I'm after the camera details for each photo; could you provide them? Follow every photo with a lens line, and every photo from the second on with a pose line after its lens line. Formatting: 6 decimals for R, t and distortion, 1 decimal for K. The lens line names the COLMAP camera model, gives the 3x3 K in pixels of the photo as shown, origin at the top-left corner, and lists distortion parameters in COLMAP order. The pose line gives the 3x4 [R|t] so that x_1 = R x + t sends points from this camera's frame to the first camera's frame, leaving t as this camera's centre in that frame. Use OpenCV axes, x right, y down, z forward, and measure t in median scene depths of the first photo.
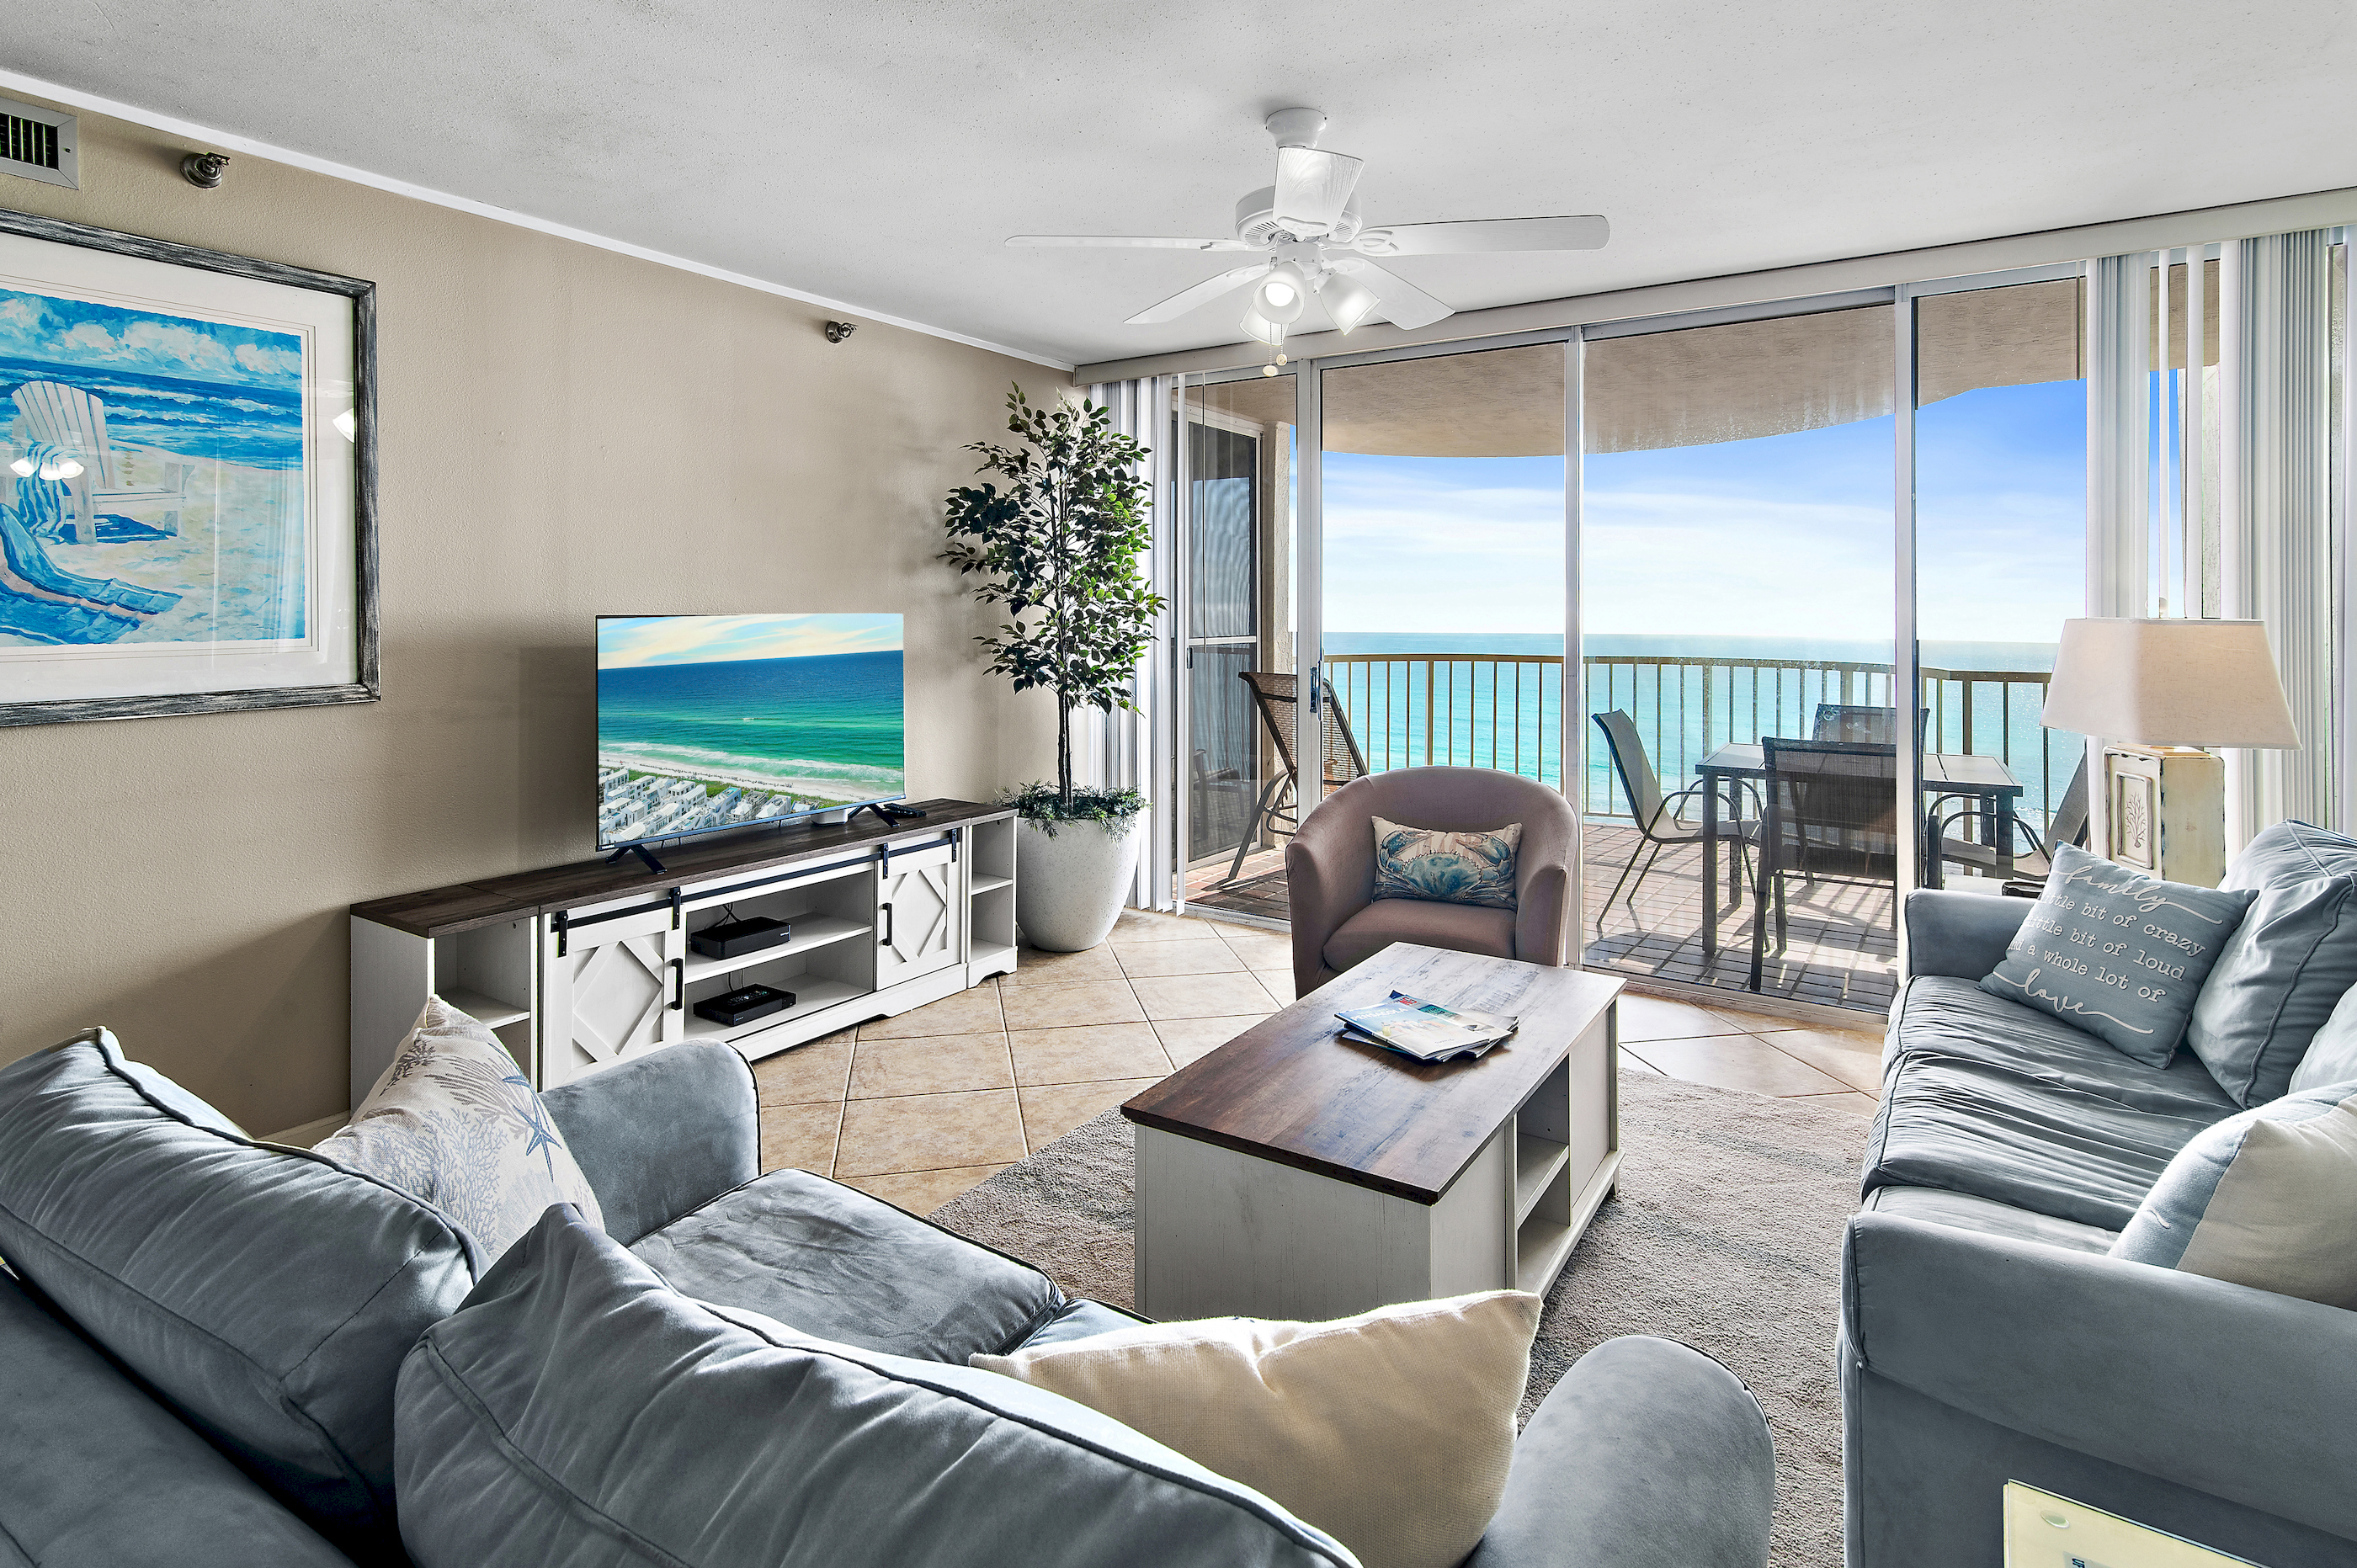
lens RADIAL K [[1193.1, 0, 1202.9], [0, 1193.1, 619.3], [0, 0, 1]] dist [-0.014727, 0.001857]
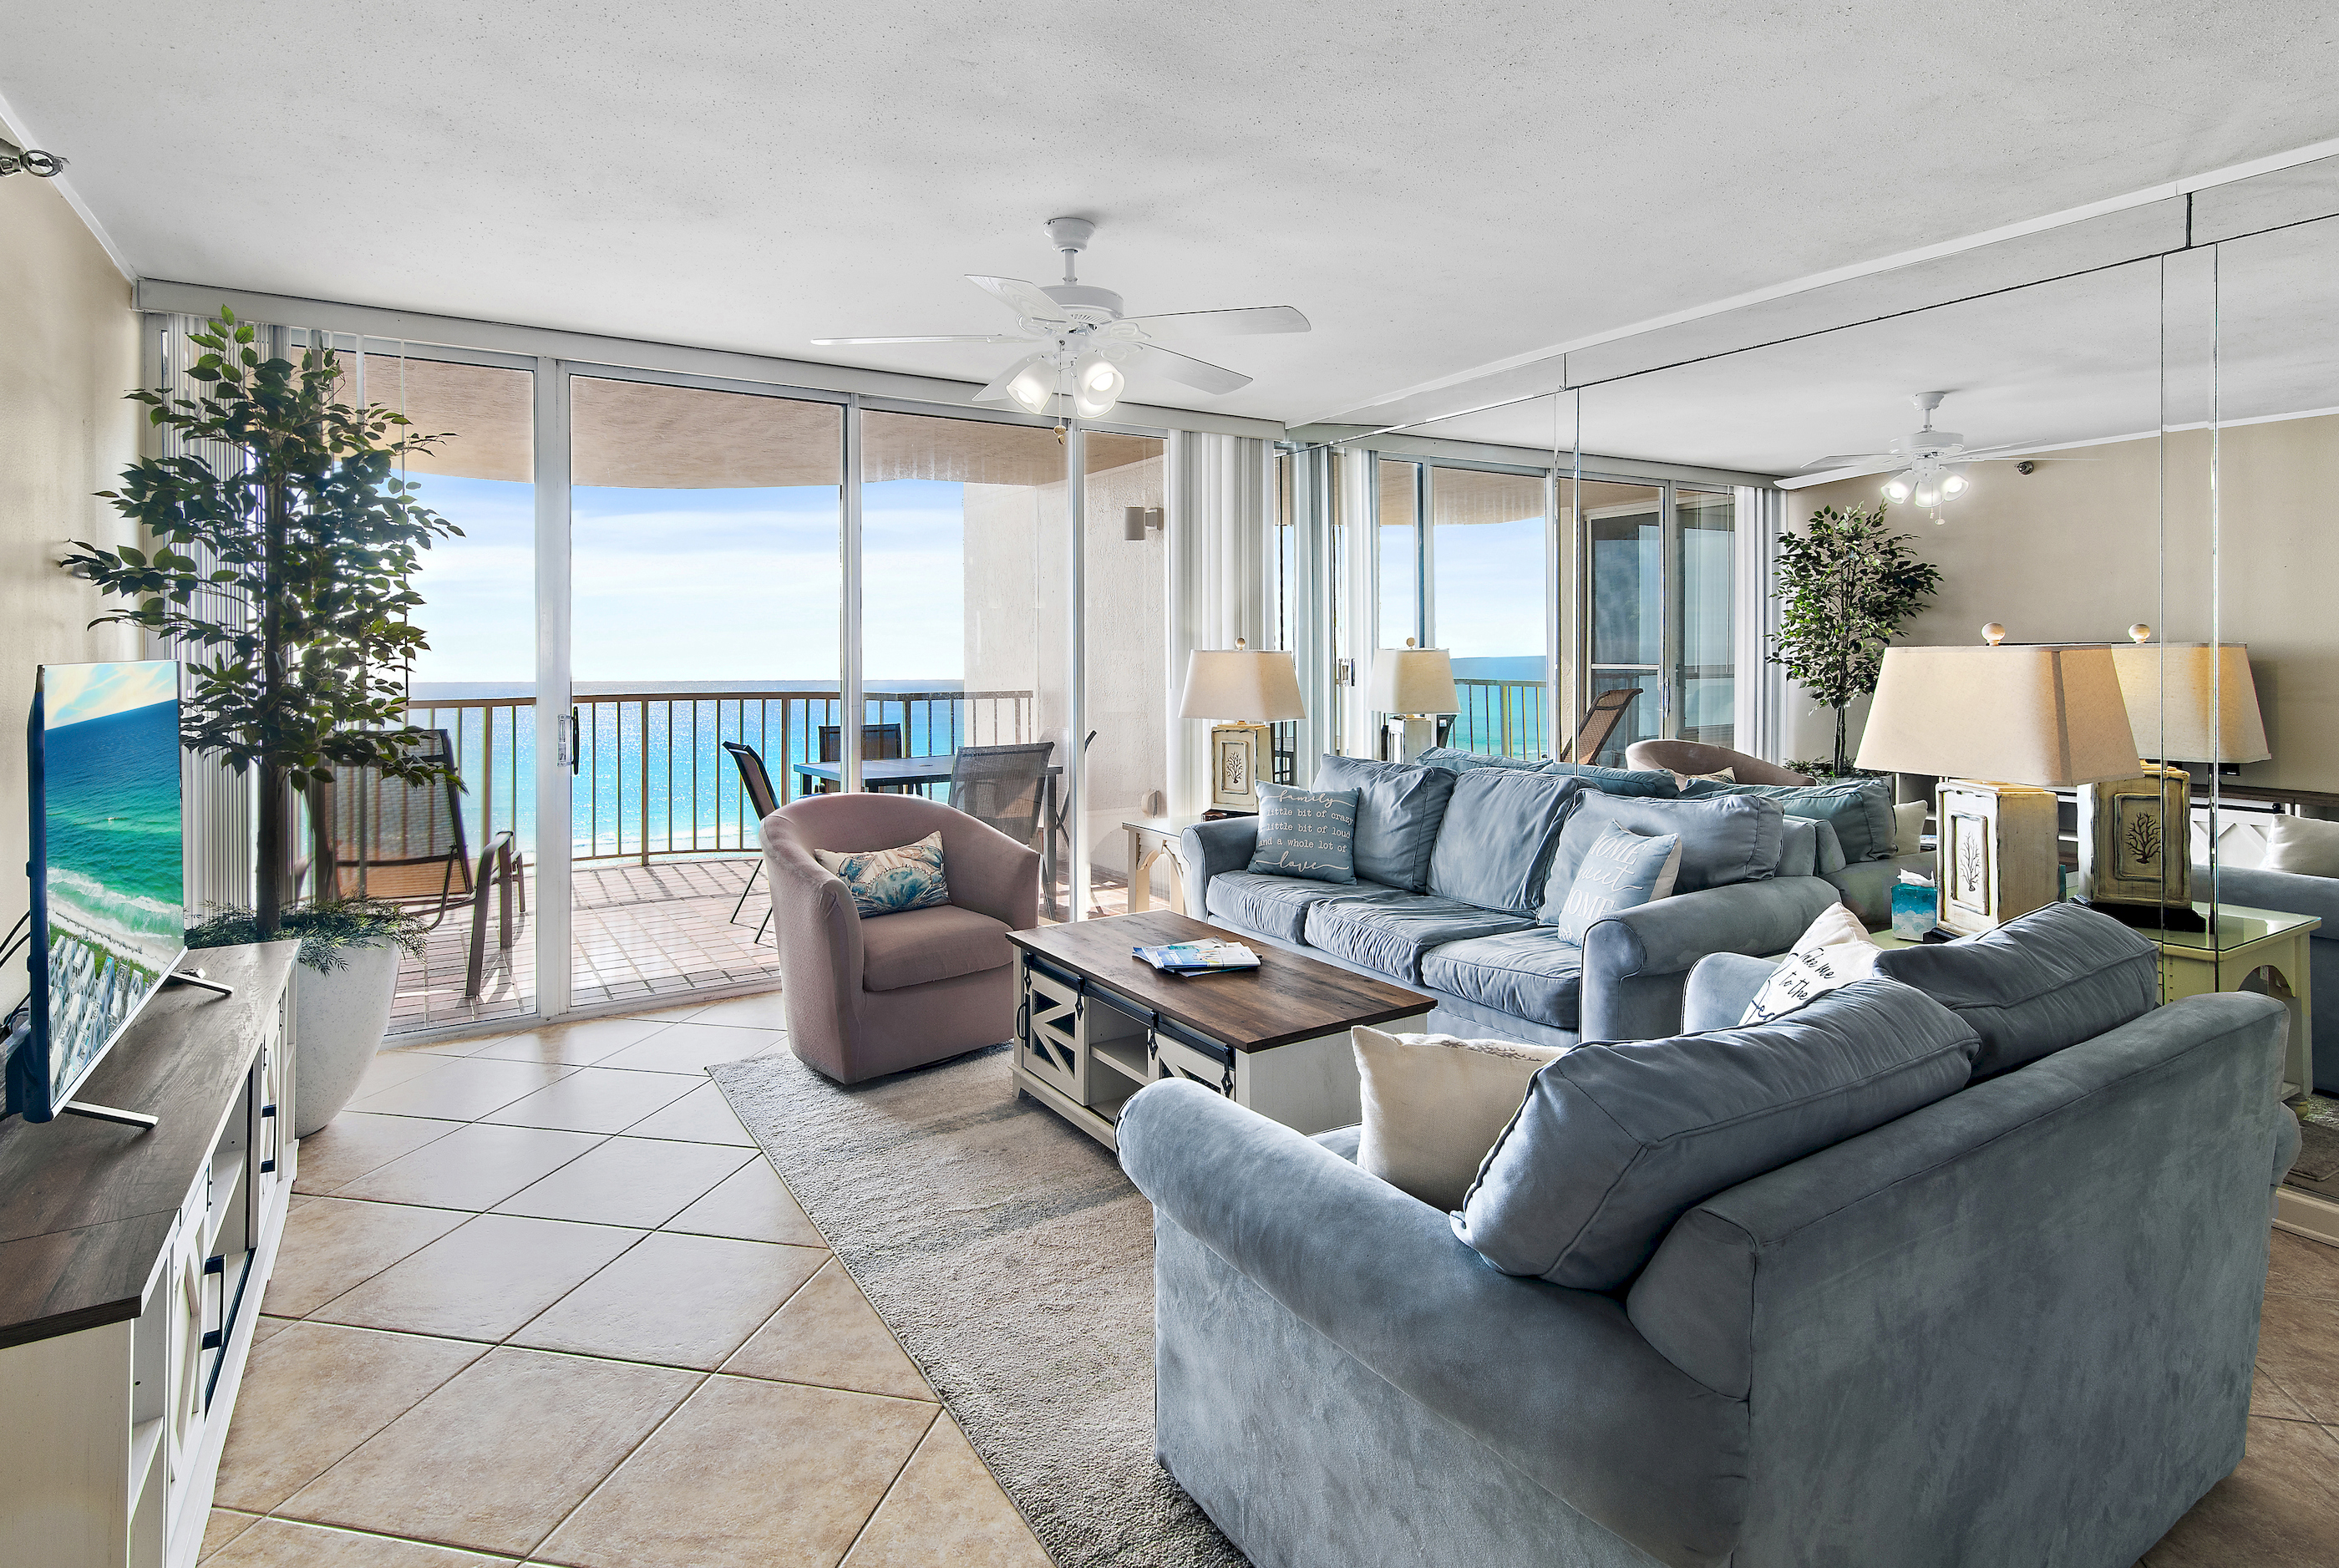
lens RADIAL K [[1184.1, 0, 1182.1], [0, 1184.1, 647.7], [0, 0, 1]] dist [-0.014727, 0.001857]
pose [[0.398047, -0.001495, 0.917364, -0.736396], [0.011409, 0.999929, -0.003321, -0.000162], [-0.917294, 0.011788, 0.398036, 0.342048]]
